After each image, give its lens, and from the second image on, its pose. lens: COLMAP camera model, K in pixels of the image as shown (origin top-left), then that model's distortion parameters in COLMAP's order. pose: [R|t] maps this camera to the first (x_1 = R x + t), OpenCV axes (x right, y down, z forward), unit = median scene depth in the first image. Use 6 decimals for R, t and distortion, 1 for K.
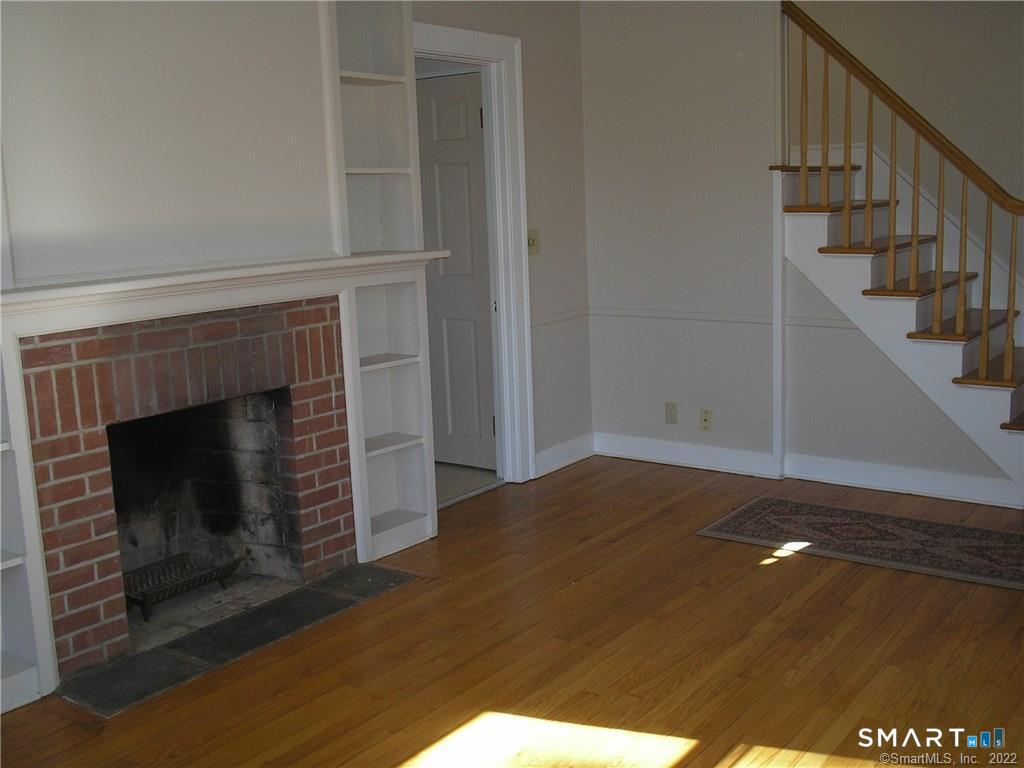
lens RADIAL K [[1088.9, 0, 519.1], [0, 1088.9, 382.9], [0, 0, 1]] dist [-0.053002, 0.000000]
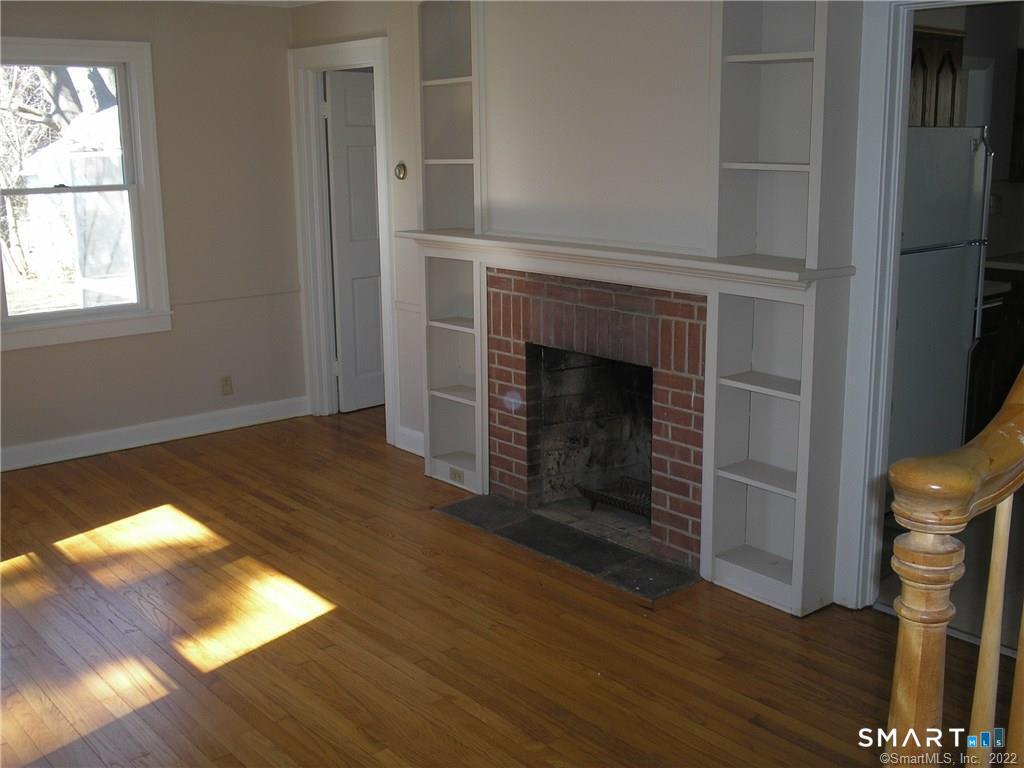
lens RADIAL K [[1088.9, 0, 519.6], [0, 1088.9, 381.9], [0, 0, 1]] dist [-0.053002, 0.000000]
pose [[-0.223898, 0.247556, -0.942648, 0.820902], [-0.153840, 0.946101, 0.285003, -0.266920], [0.962394, 0.208829, -0.173746, 1.067089]]
